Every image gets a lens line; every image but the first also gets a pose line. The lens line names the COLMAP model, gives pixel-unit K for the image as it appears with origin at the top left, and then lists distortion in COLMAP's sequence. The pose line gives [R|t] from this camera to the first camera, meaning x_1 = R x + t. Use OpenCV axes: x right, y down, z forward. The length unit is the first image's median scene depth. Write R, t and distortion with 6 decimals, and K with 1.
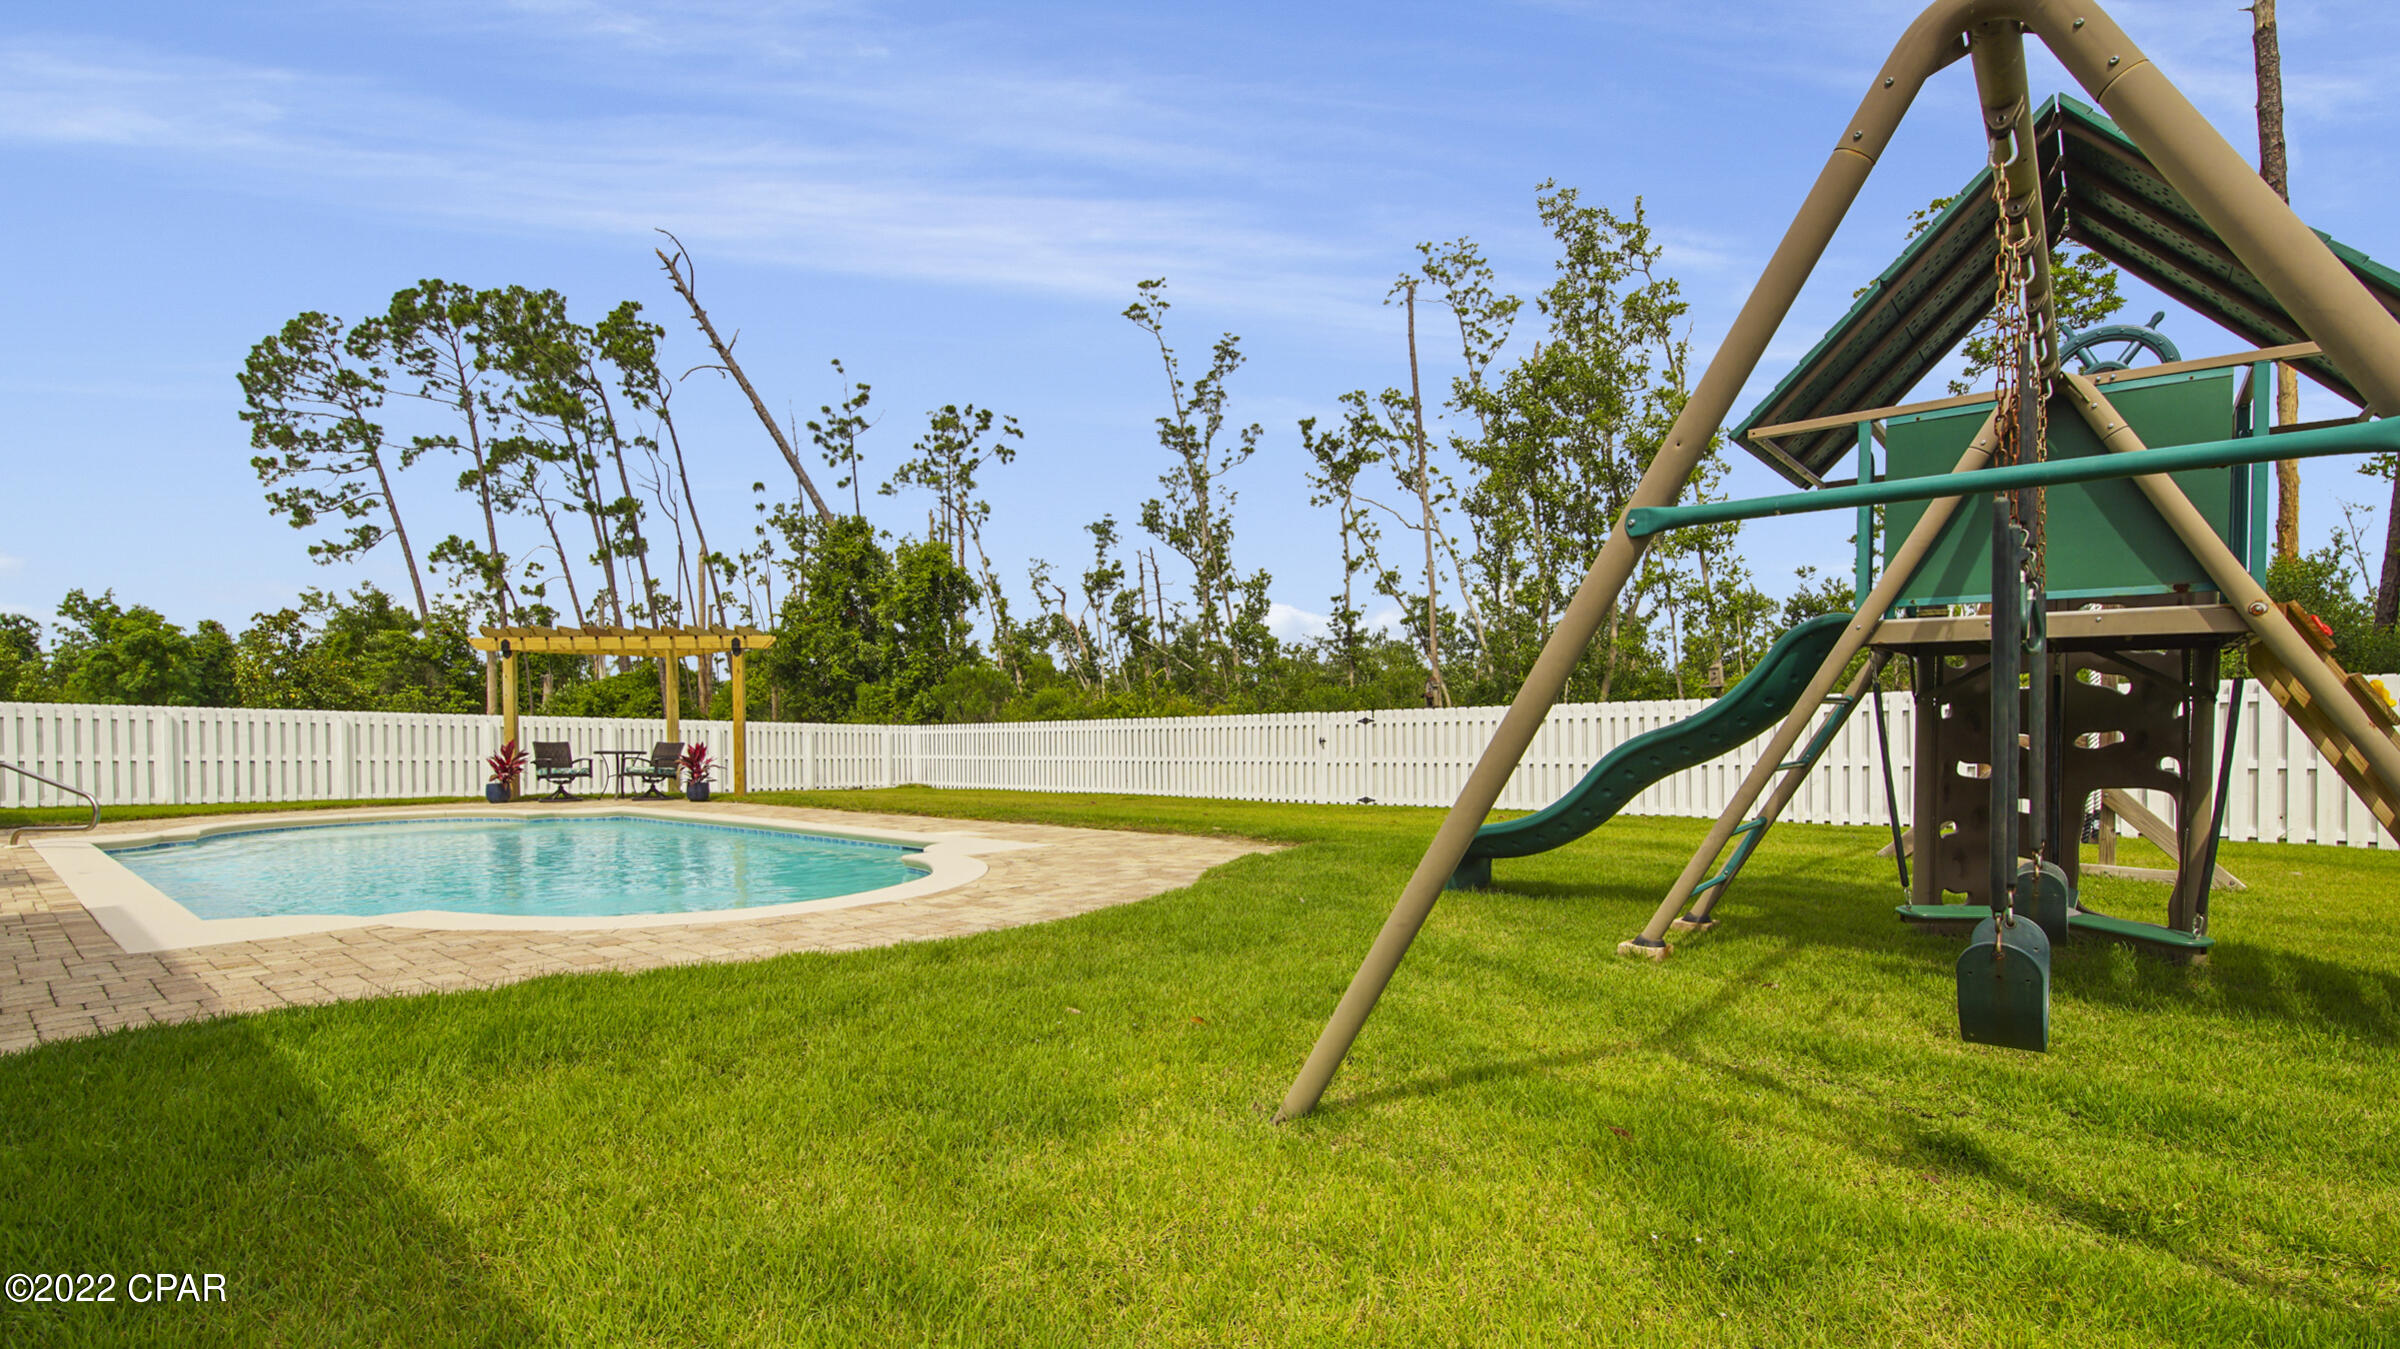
lens RADIAL K [[1066.9, 0, 1199.4], [0, 1066.9, 734.9], [0, 0, 1]] dist [0.045017, -0.029901]
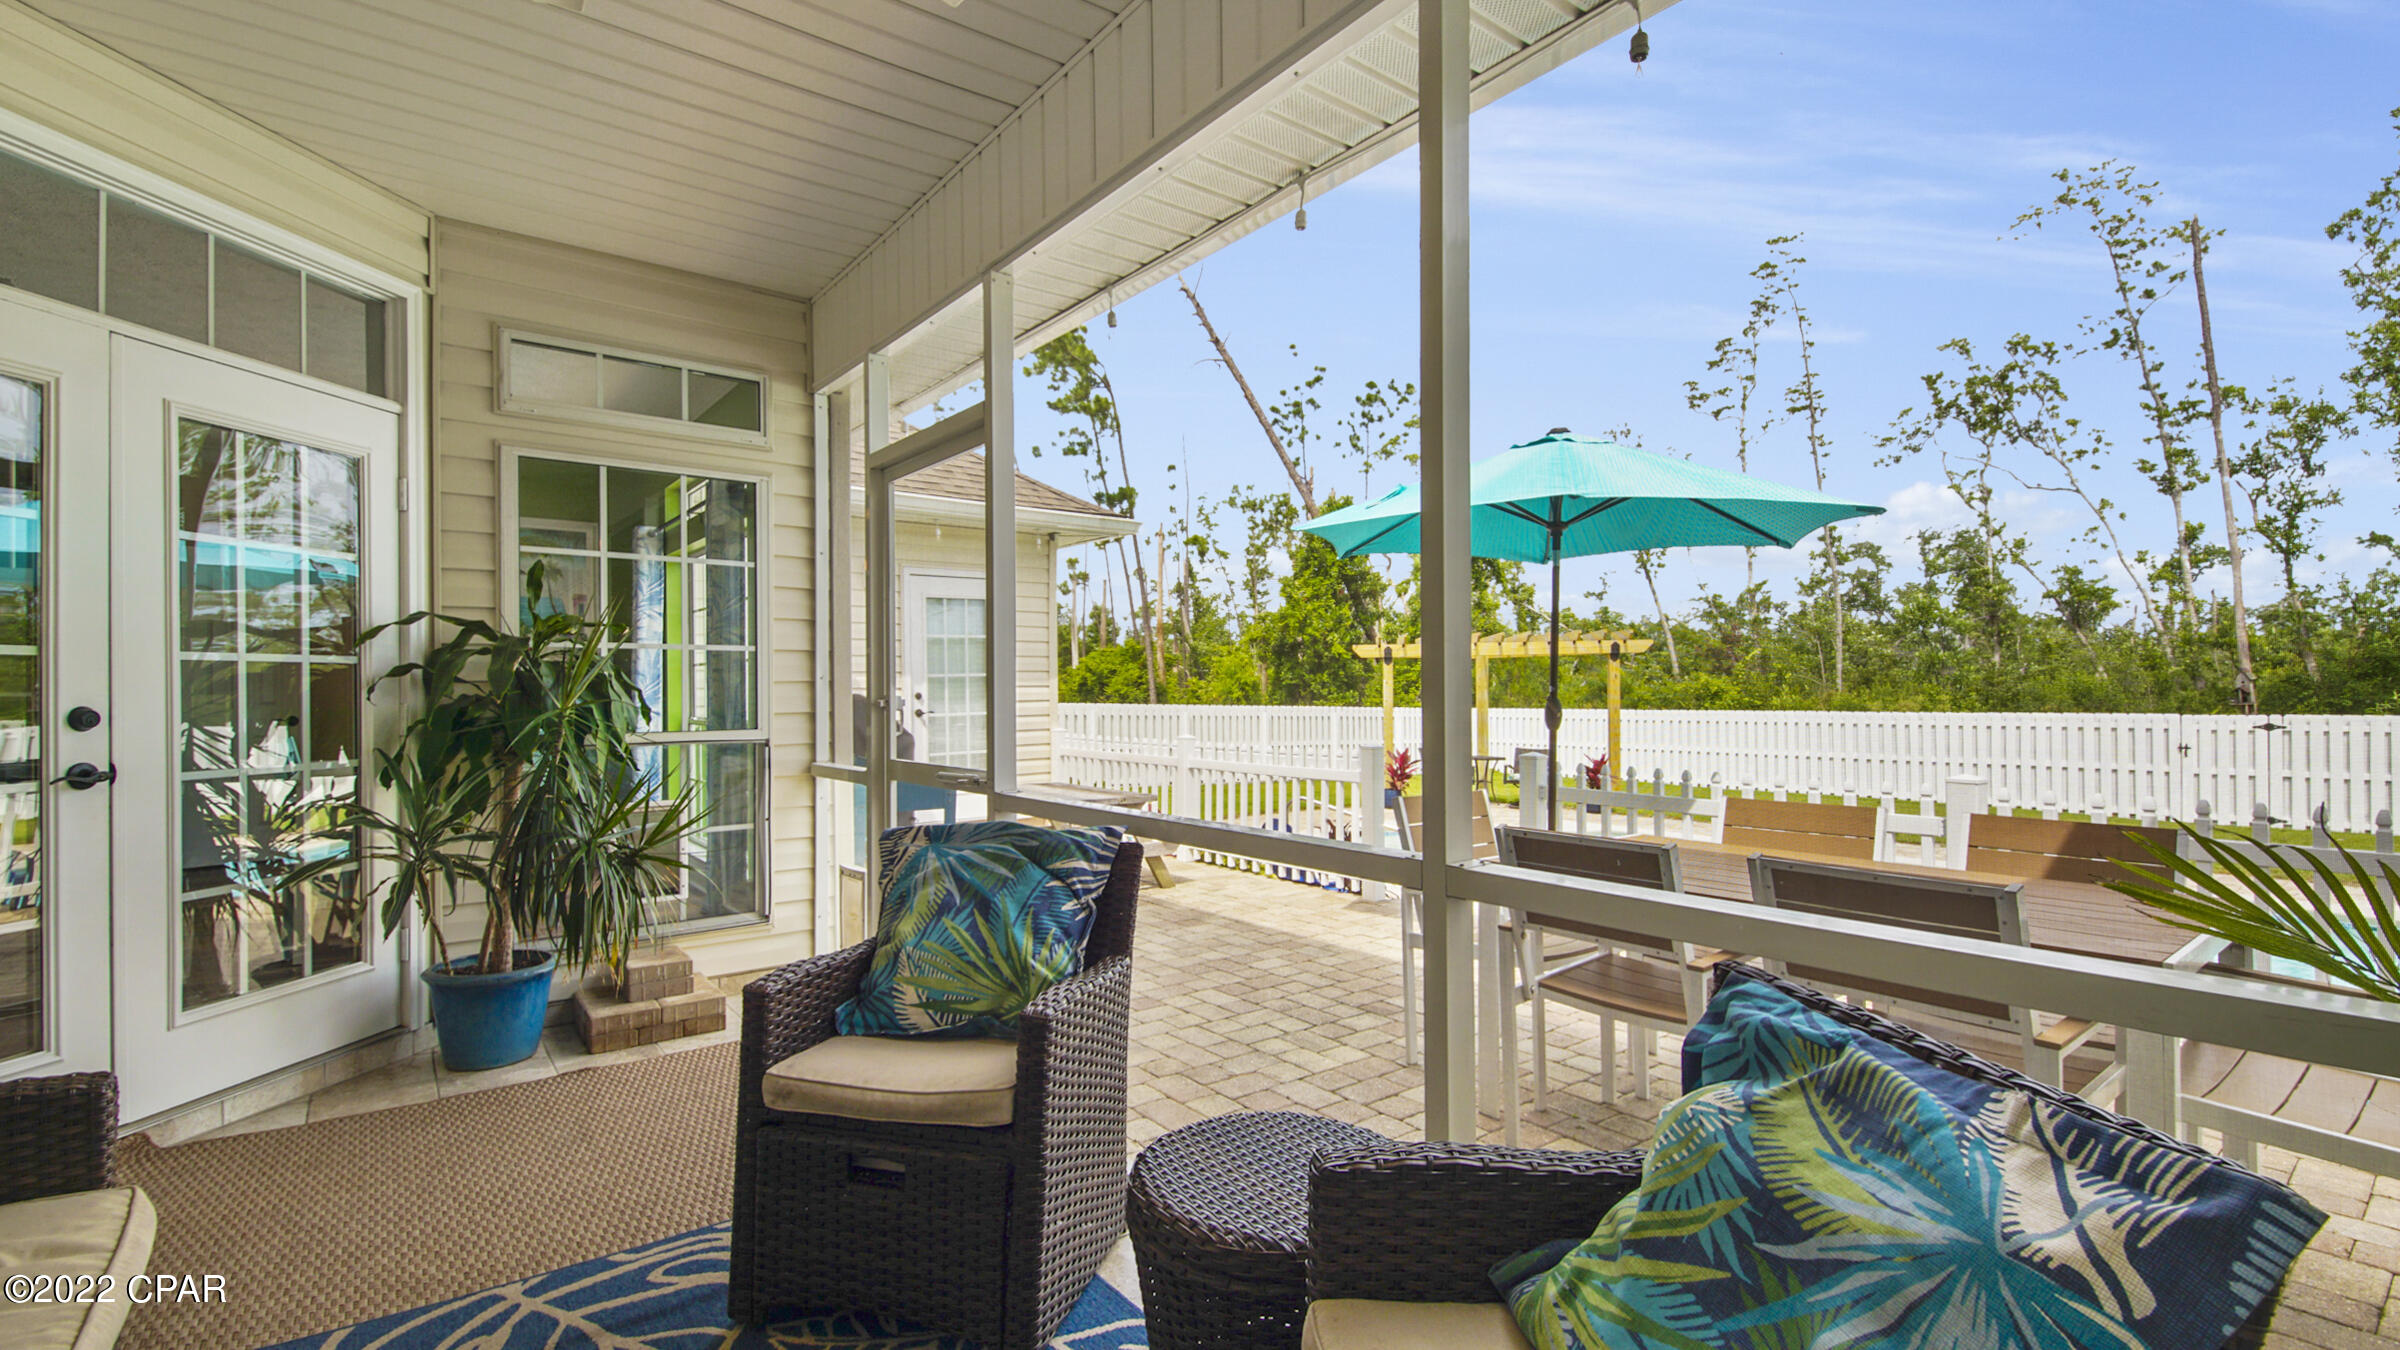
lens RADIAL K [[1040.6, 0, 1197.1], [0, 1040.6, 683.4], [0, 0, 1]] dist [0.037681, -0.020767]
pose [[0.979819, 0.003934, -0.199847, -0.226577], [-0.005199, 0.999970, -0.005801, -0.017017], [0.199818, 0.006723, 0.979810, 0.002460]]
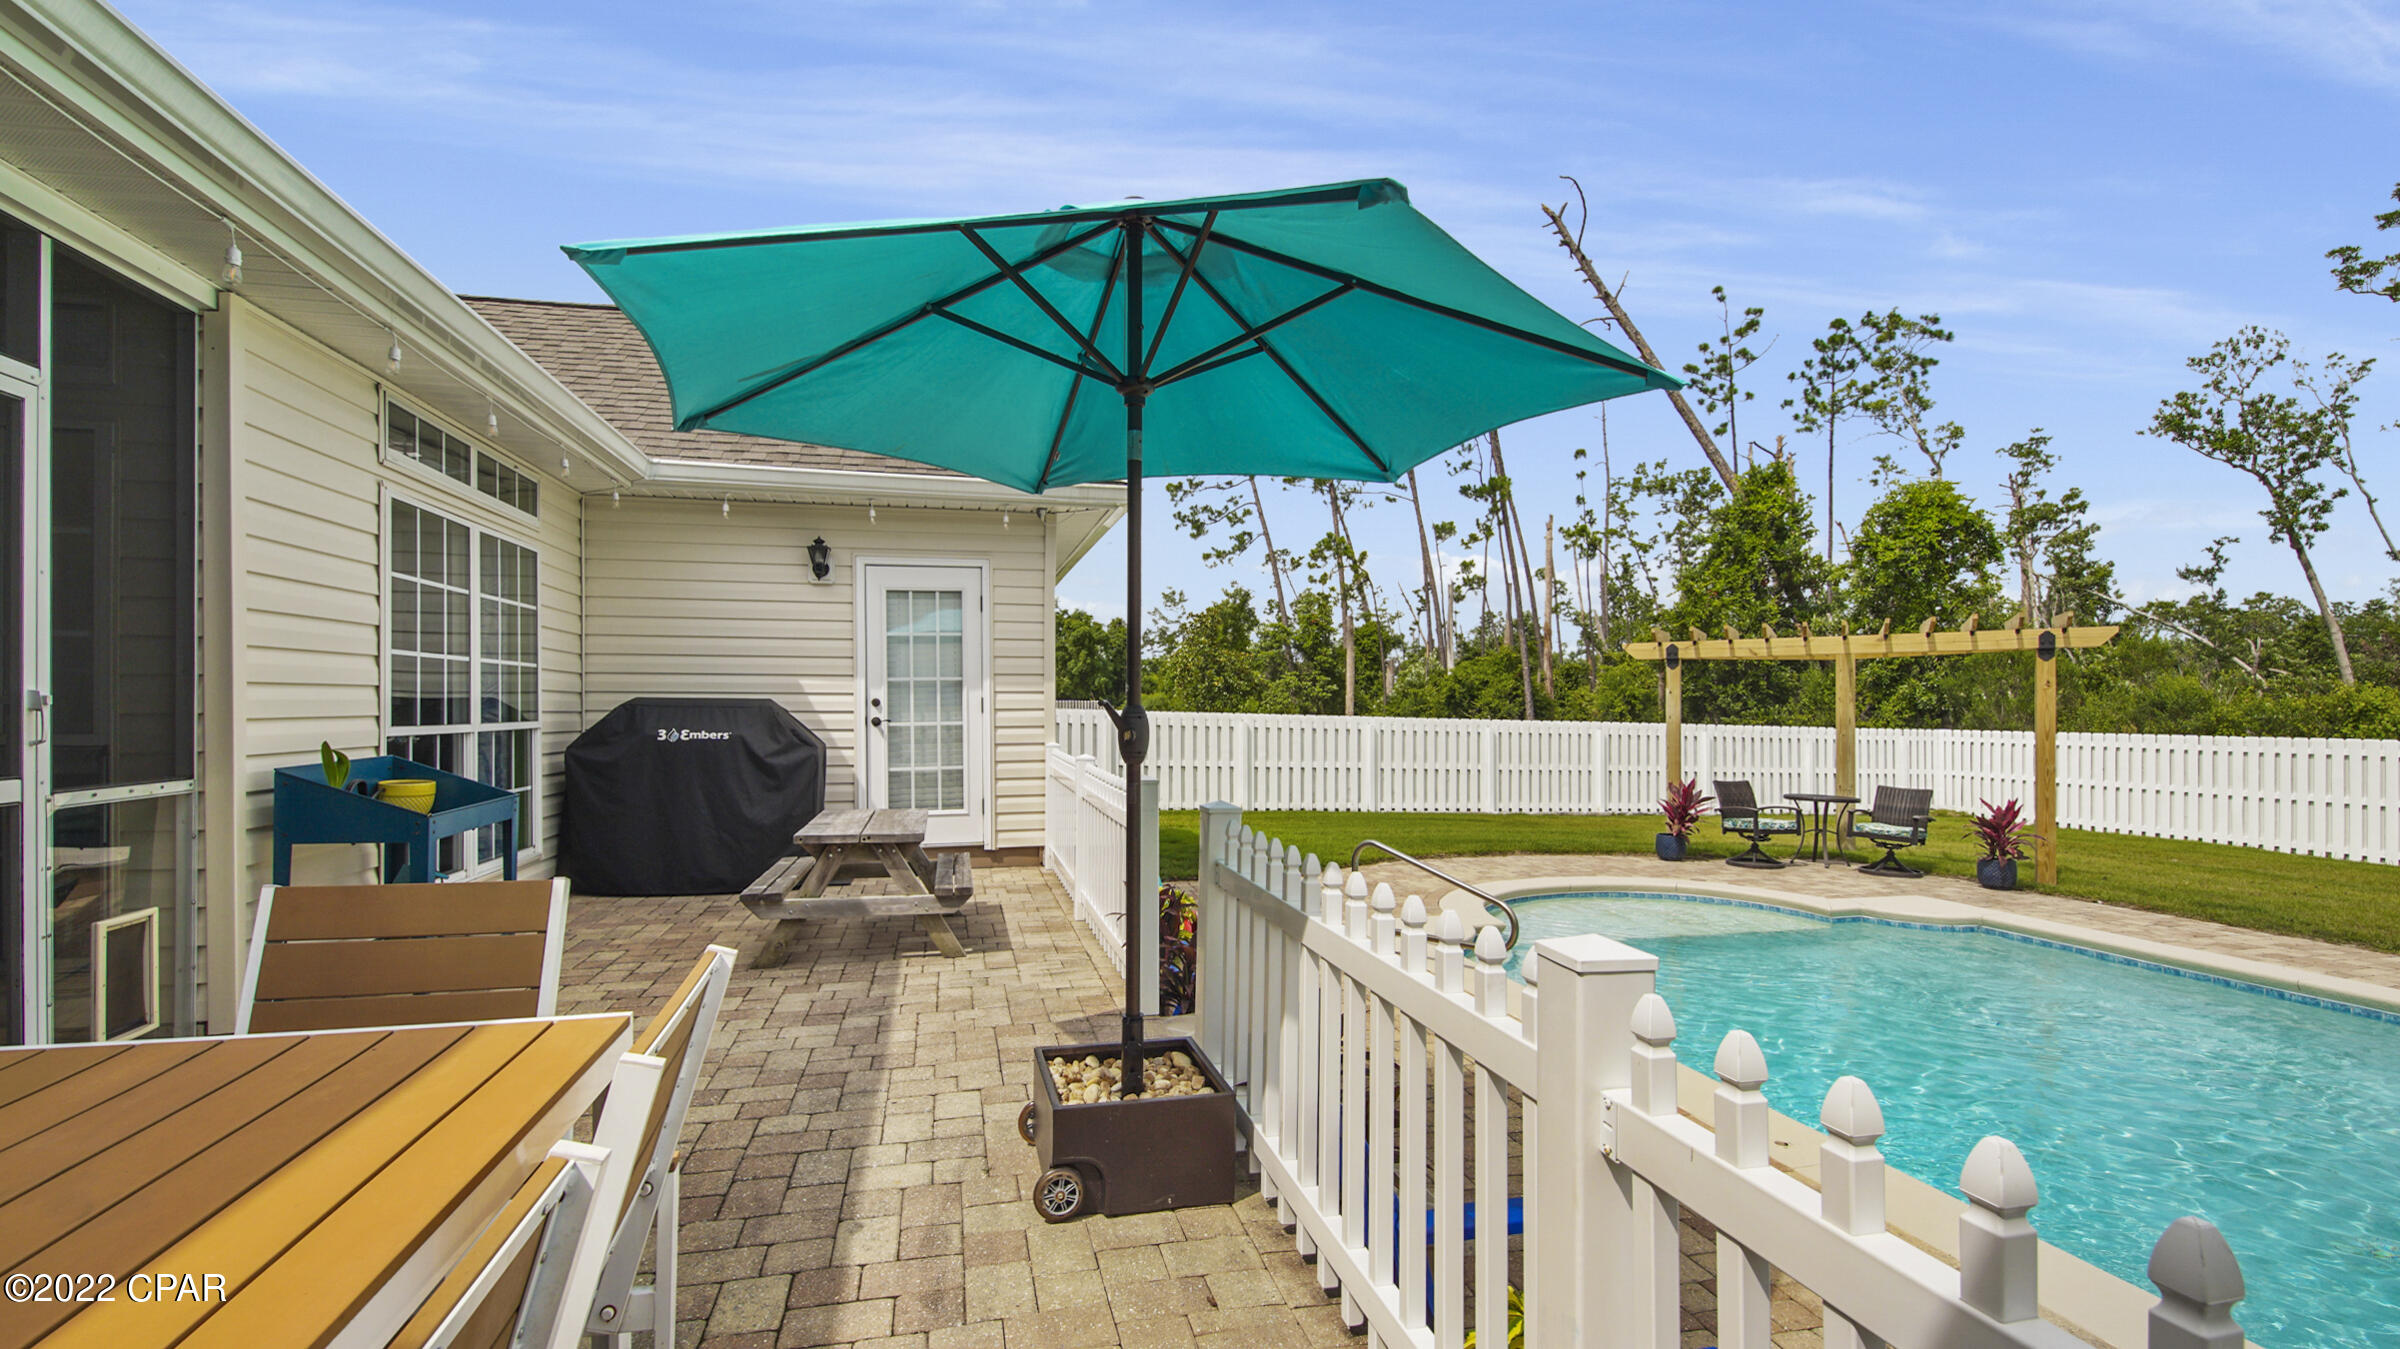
lens RADIAL K [[1048.3, 0, 1186.0], [0, 1048.3, 705.3], [0, 0, 1]] dist [0.035519, -0.022626]
pose [[0.804132, 0.012786, -0.594313, -0.173328], [-0.011470, 0.999916, 0.005993, -0.016646], [0.594340, 0.001998, 0.804212, 0.073740]]
